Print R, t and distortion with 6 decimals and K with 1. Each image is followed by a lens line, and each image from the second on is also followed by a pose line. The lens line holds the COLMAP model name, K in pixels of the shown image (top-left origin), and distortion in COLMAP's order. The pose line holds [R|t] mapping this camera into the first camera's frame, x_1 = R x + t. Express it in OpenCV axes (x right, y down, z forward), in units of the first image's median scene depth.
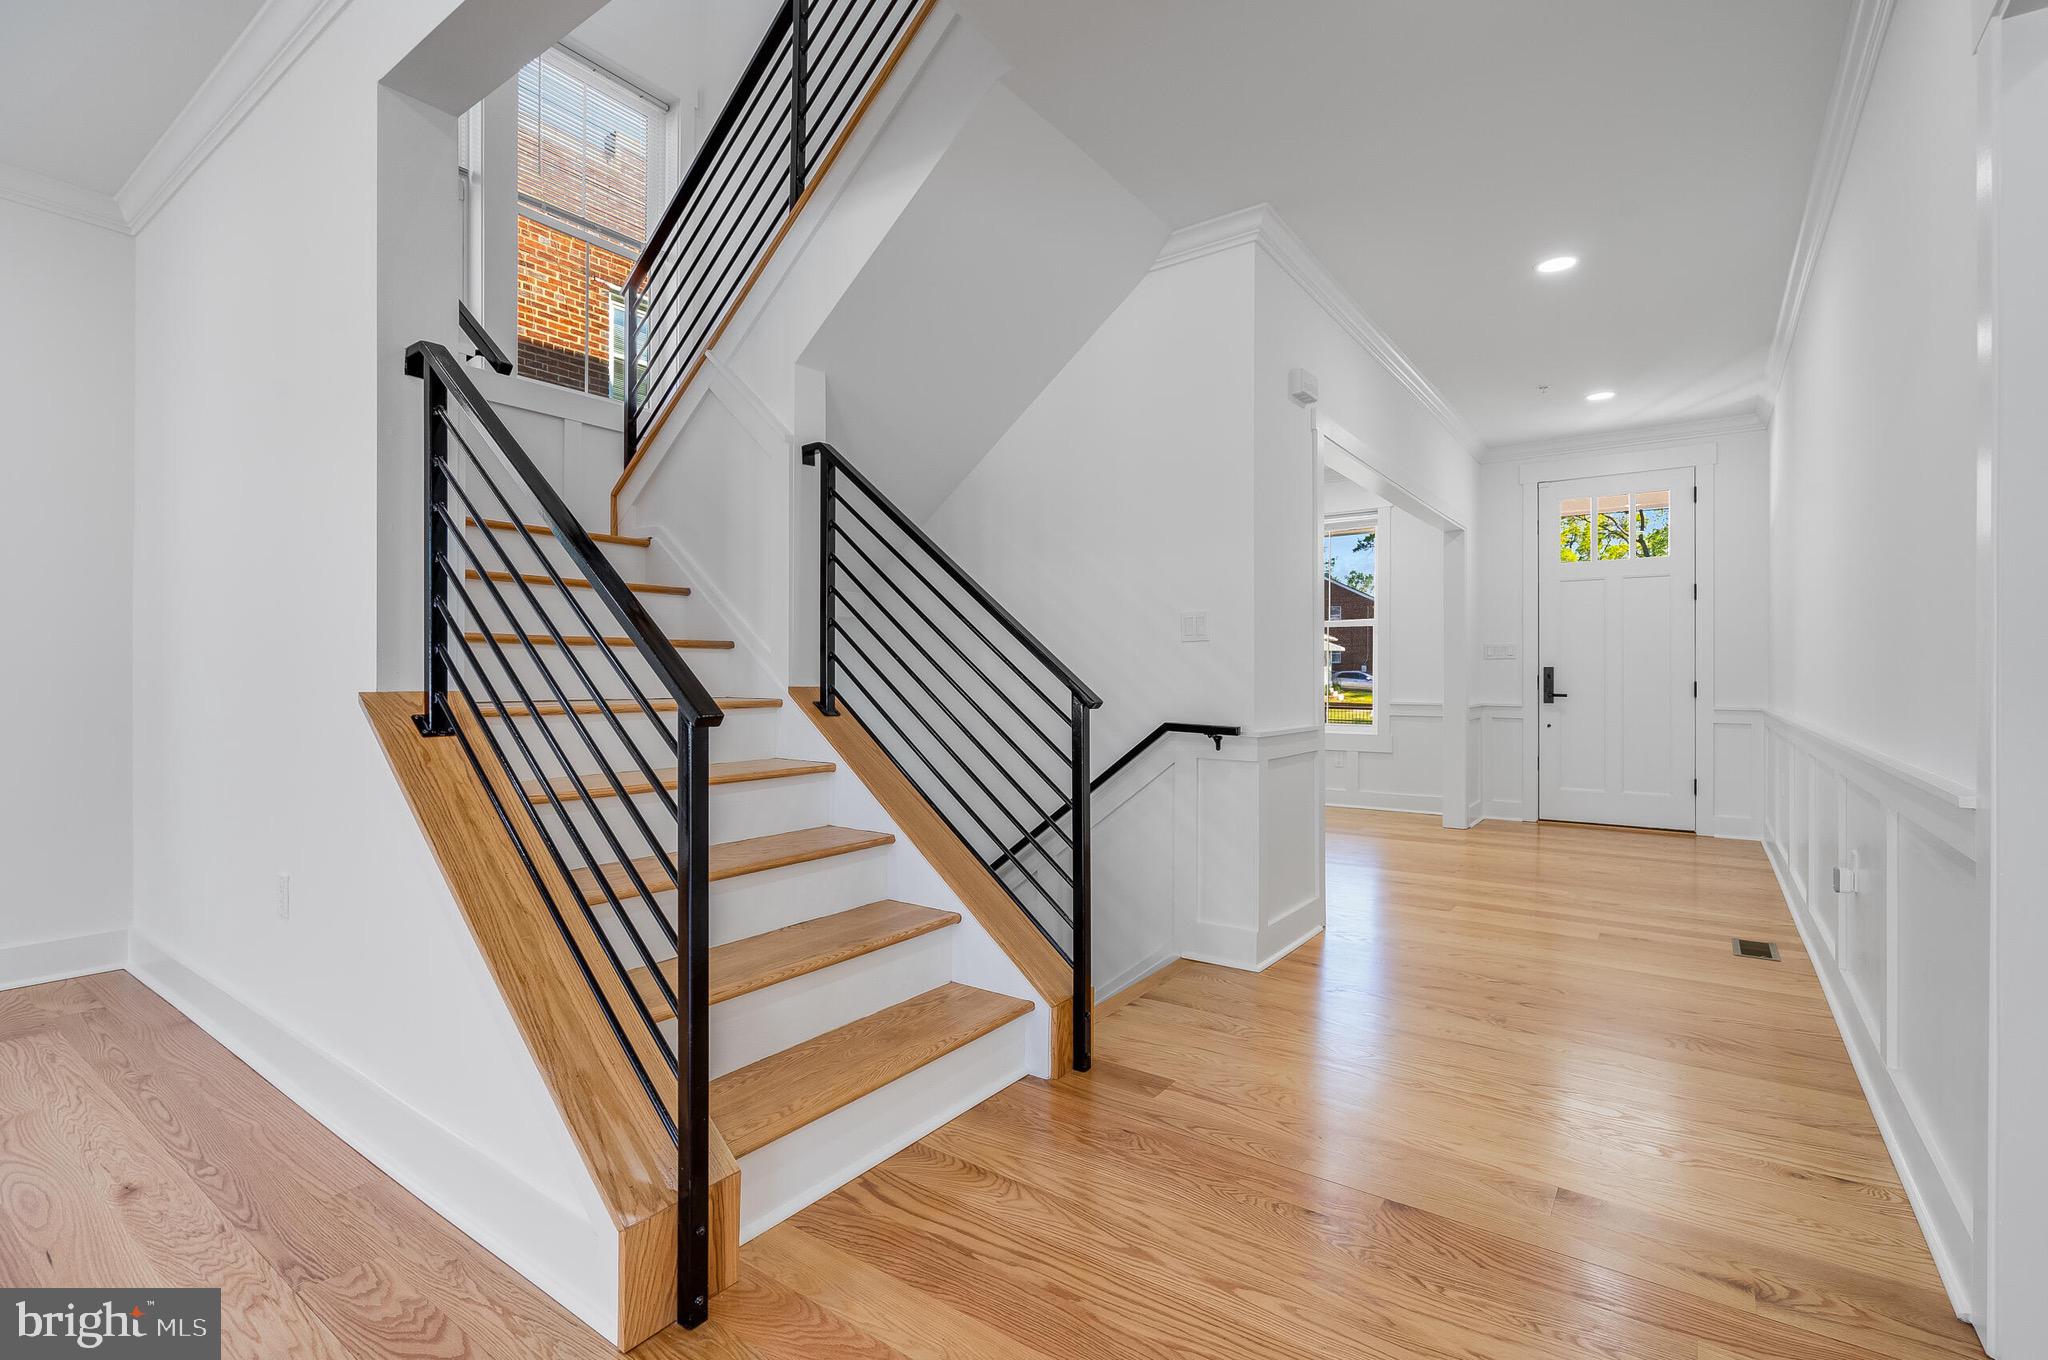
lens RADIAL K [[939.7, 0, 1005.7], [0, 939.7, 669.1], [0, 0, 1]] dist [-0.005462, 0.001608]
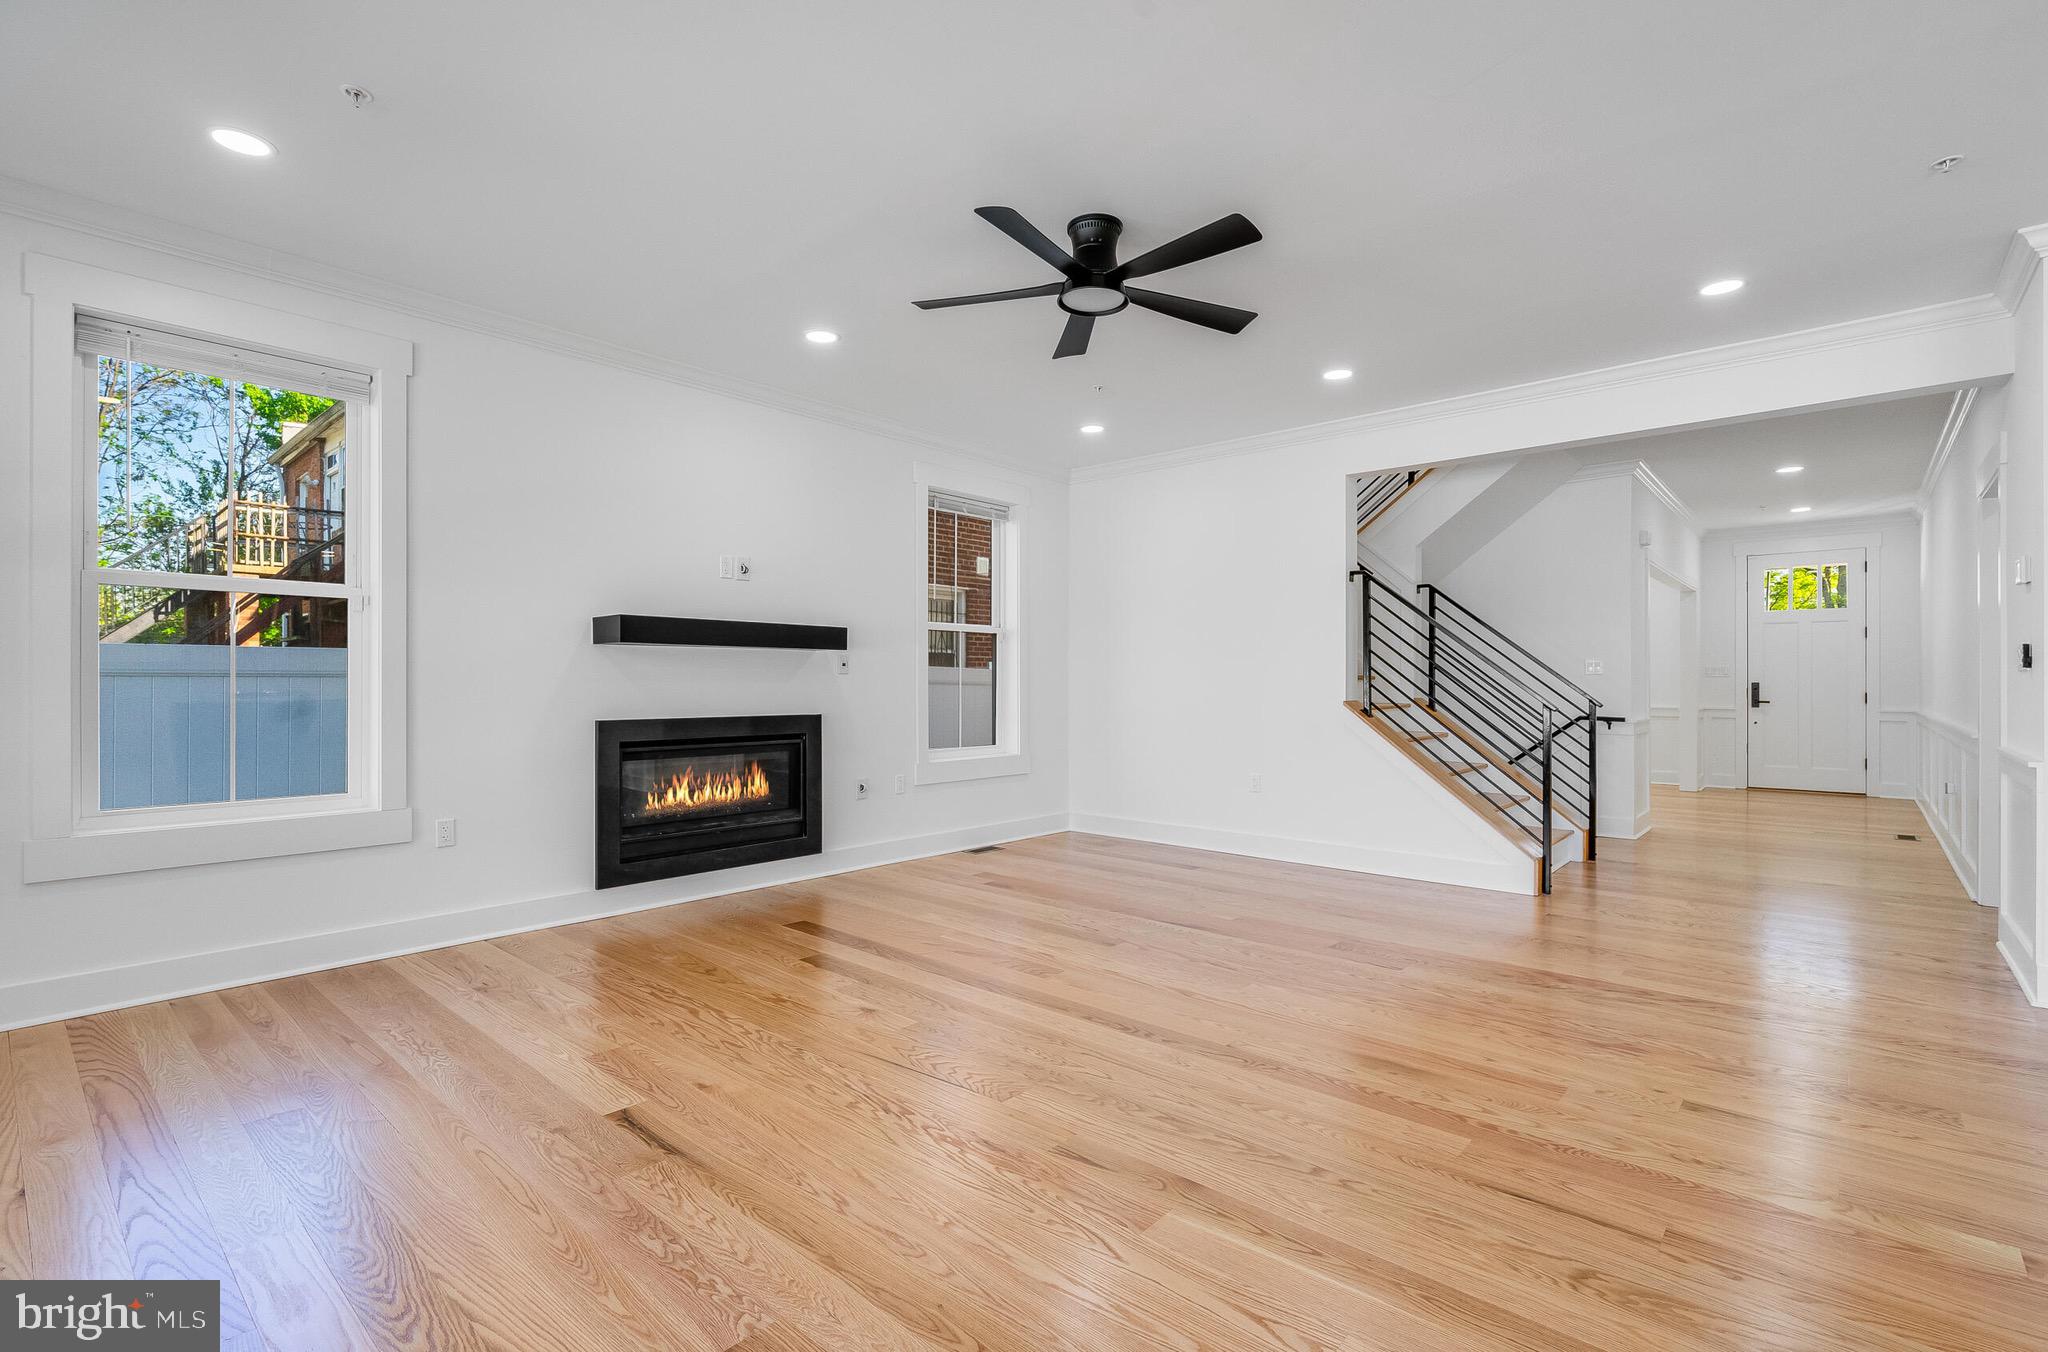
lens RADIAL K [[933.0, 0, 1005.7], [0, 933.0, 681.6], [0, 0, 1]] dist [-0.006877, 0.002245]
pose [[0.994623, -0.002210, -0.103537, -0.462465], [0.002935, 0.999972, 0.006846, -0.018183], [0.103519, -0.007113, 0.994602, -0.597149]]
